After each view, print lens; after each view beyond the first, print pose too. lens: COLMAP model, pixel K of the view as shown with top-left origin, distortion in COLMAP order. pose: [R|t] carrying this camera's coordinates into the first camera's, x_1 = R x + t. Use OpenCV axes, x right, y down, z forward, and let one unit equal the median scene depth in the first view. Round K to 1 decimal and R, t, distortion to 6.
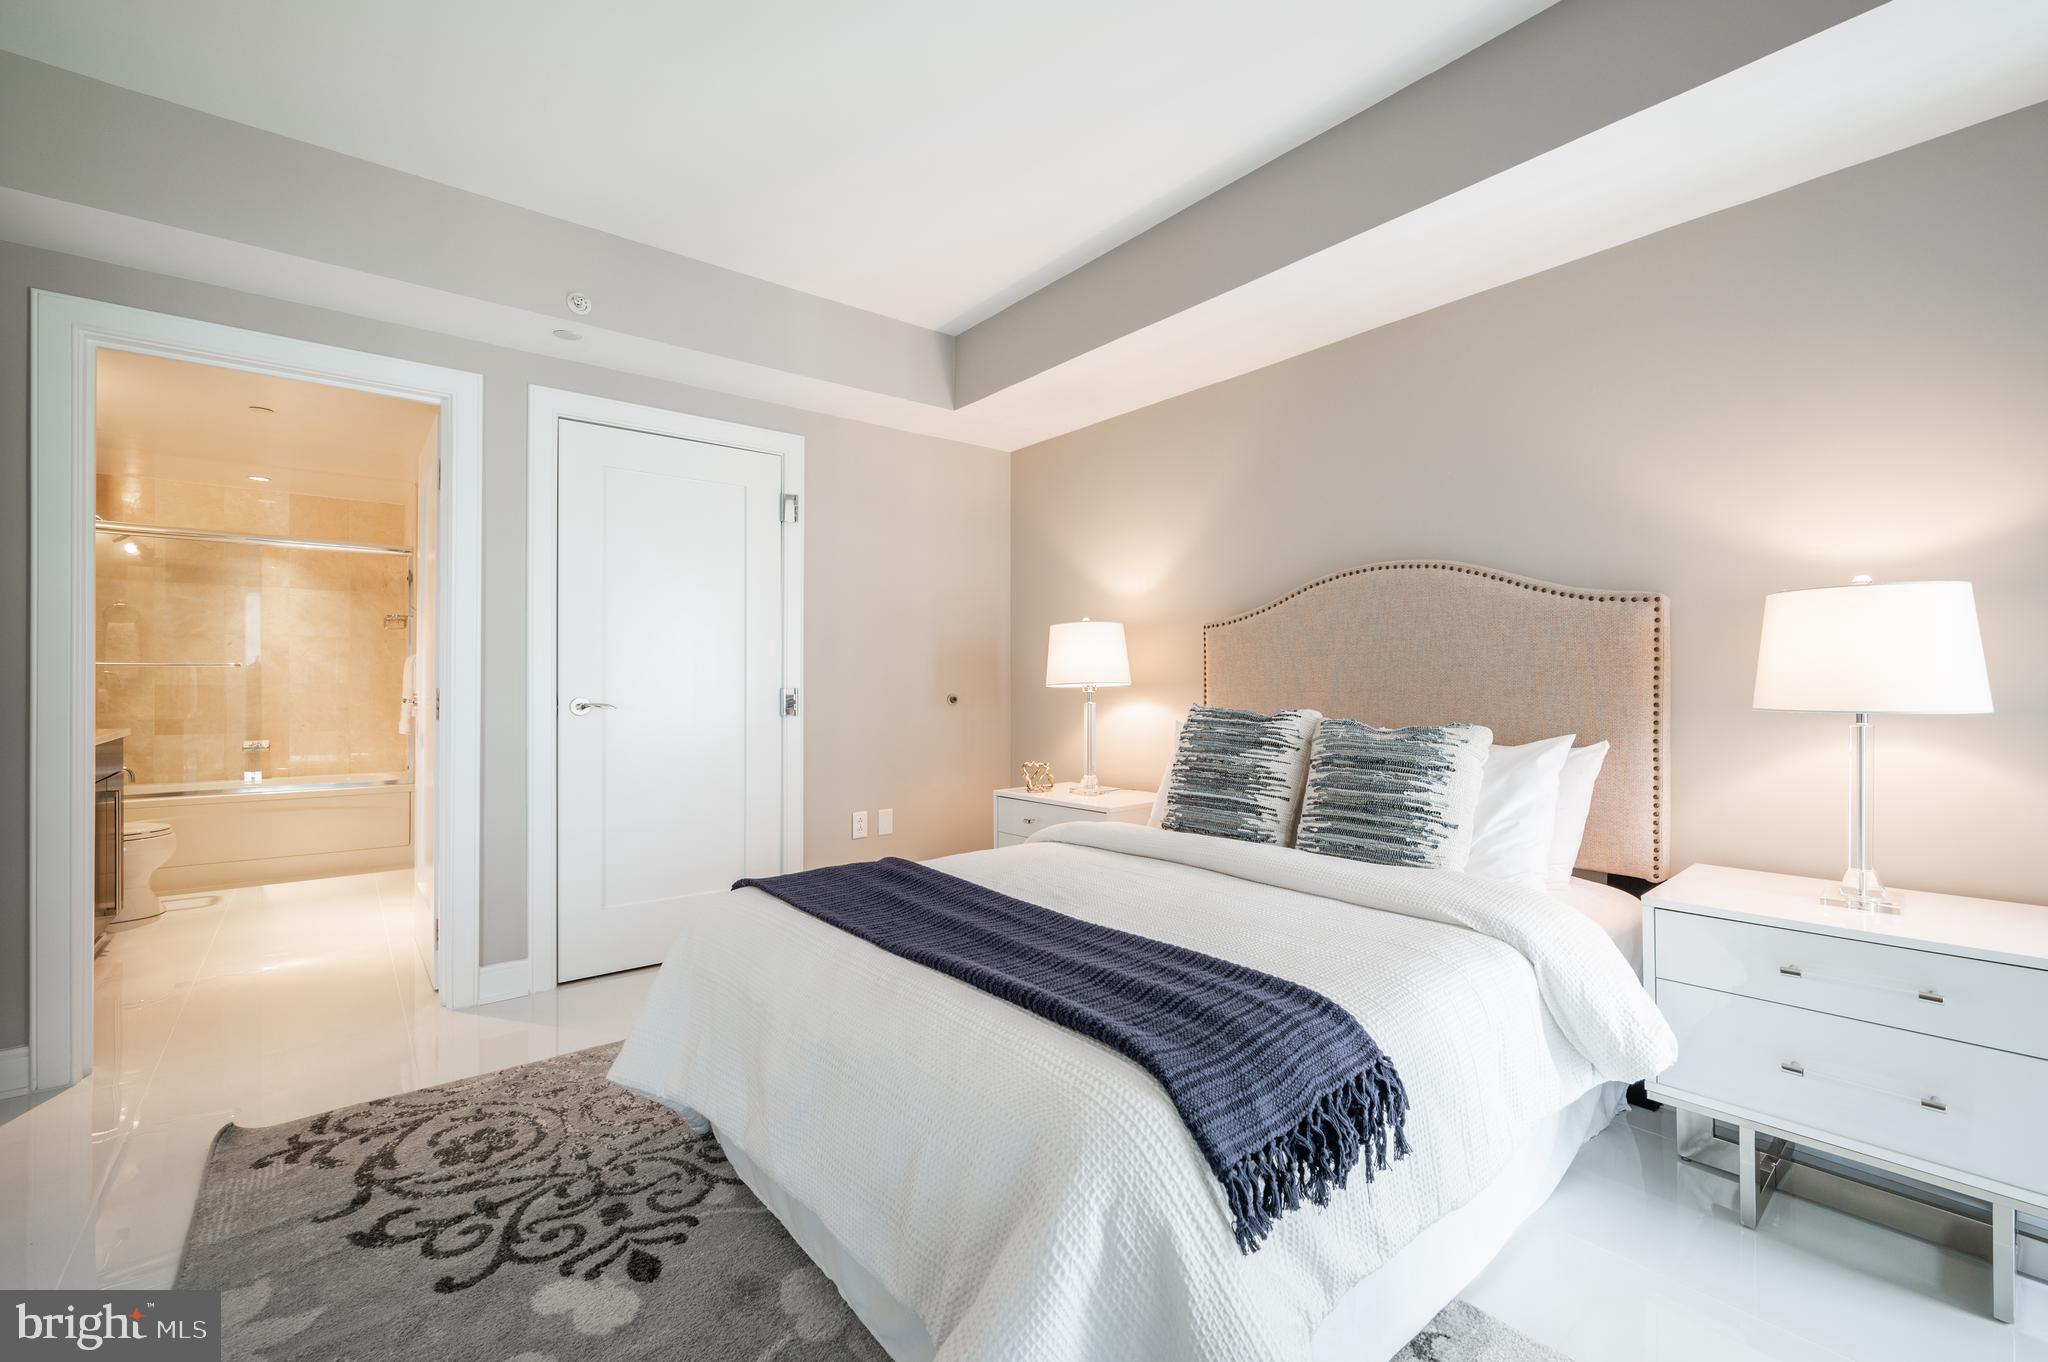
lens RADIAL K [[872.9, 0, 1038.2], [0, 872.9, 679.7], [0, 0, 1]] dist [0.000092, -0.000172]
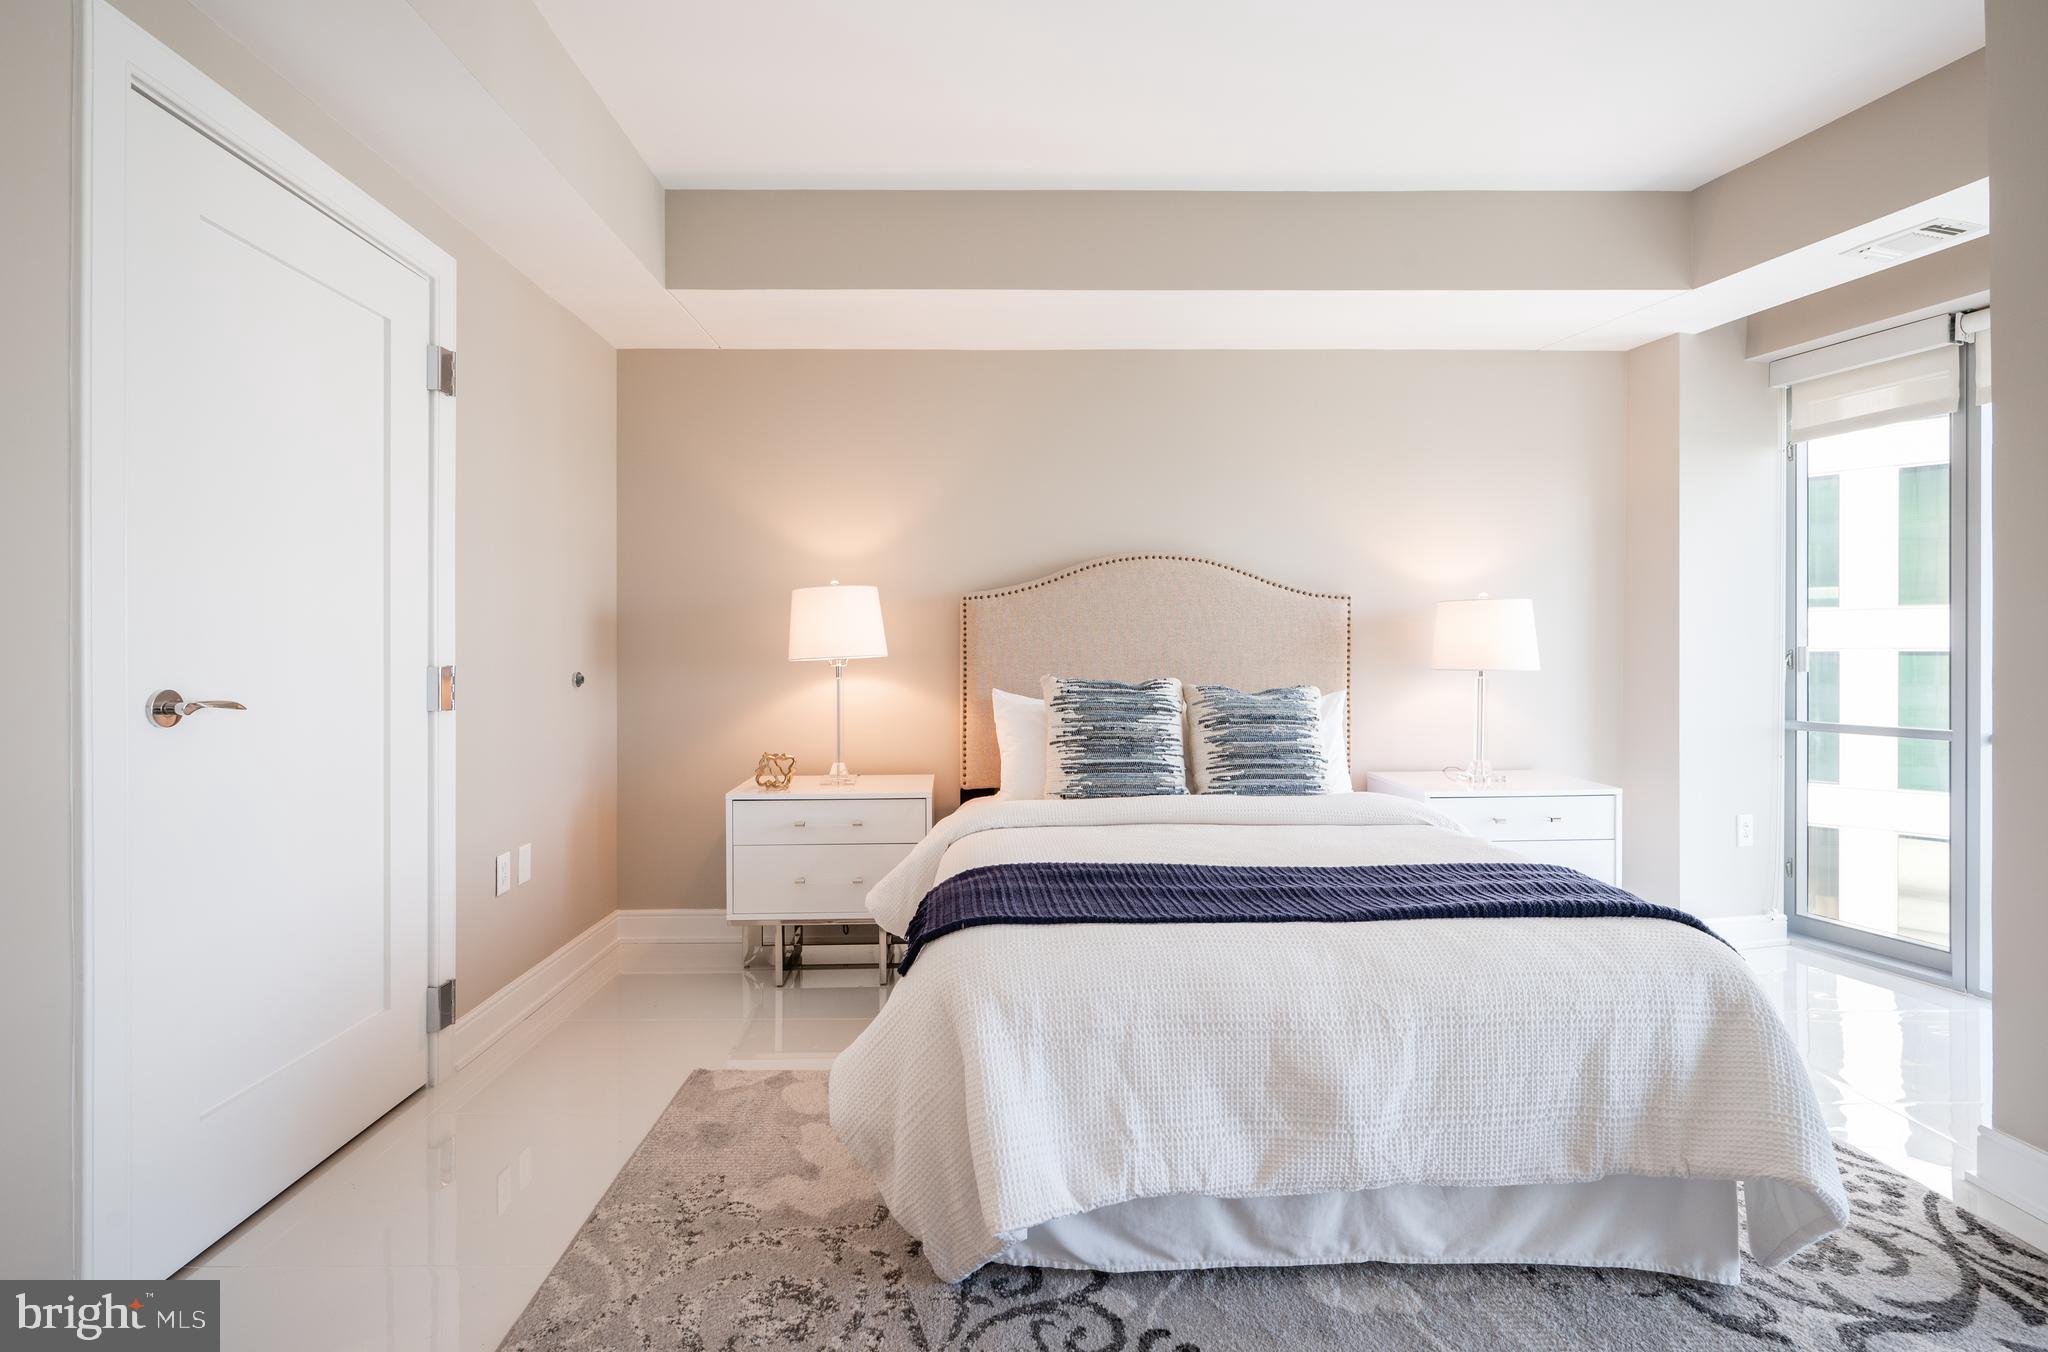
lens RADIAL K [[944.5, 0, 1023.3], [0, 944.5, 651.9], [0, 0, 1]] dist [-0.001467, 0.000250]
pose [[0.613388, -0.002833, 0.789777, -0.875643], [-0.001364, 0.999988, 0.004646, -0.006078], [-0.789781, -0.003928, 0.613377, 0.432004]]
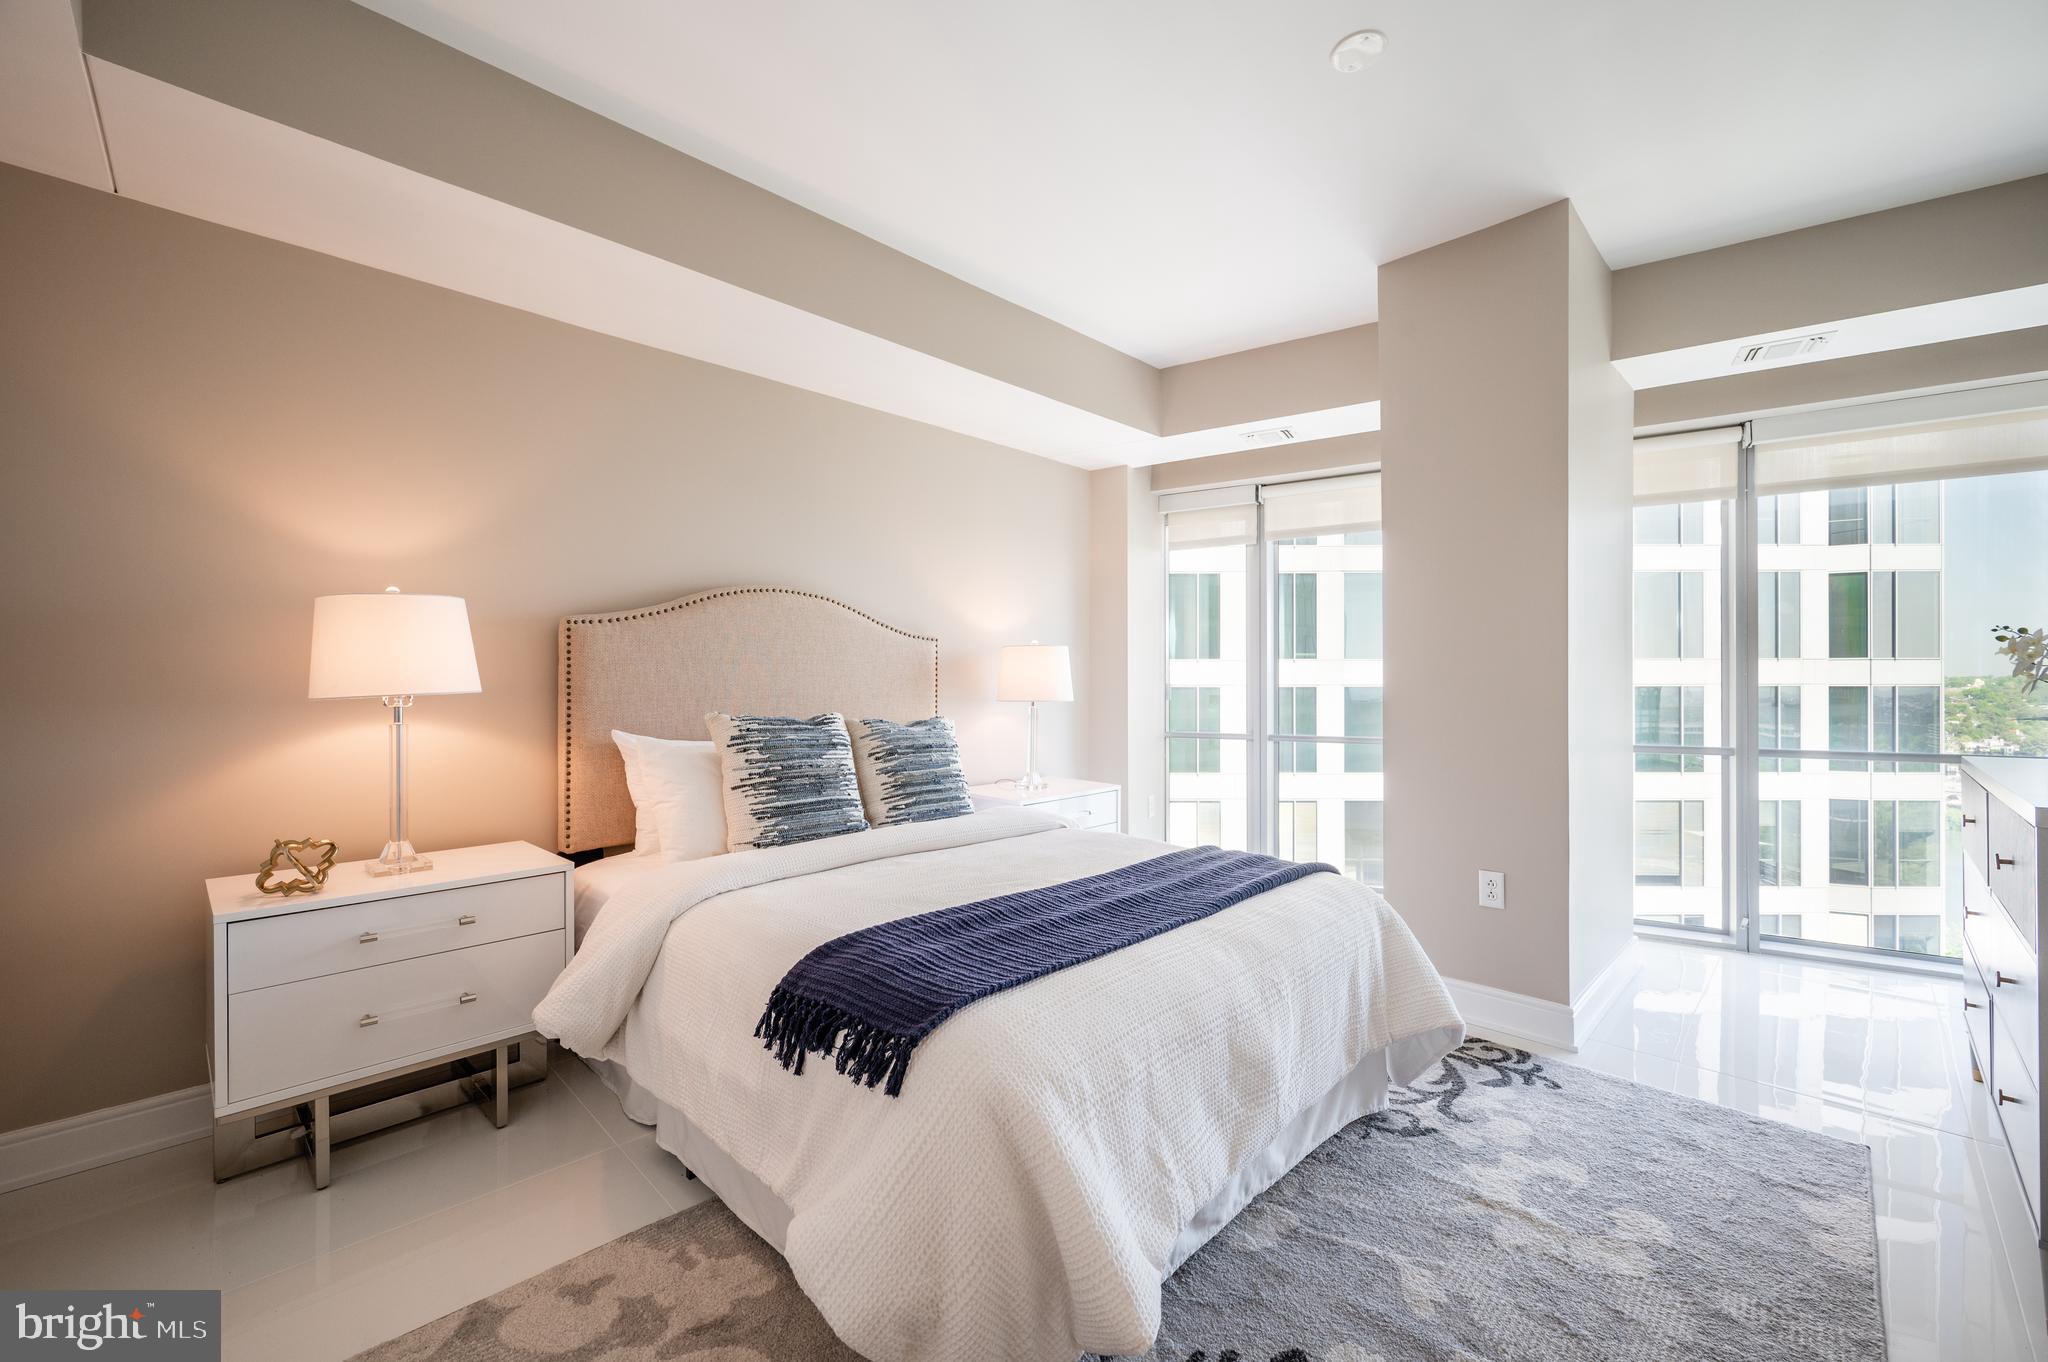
lens RADIAL K [[800.1, 0, 1025.1], [0, 800.1, 687.4], [0, 0, 1]] dist [0.001071, 0.000033]
pose [[-0.096828, -0.003032, 0.995297, -0.848759], [-0.003745, 0.999989, 0.002682, -0.003273], [-0.995294, -0.003468, -0.096838, 0.940441]]
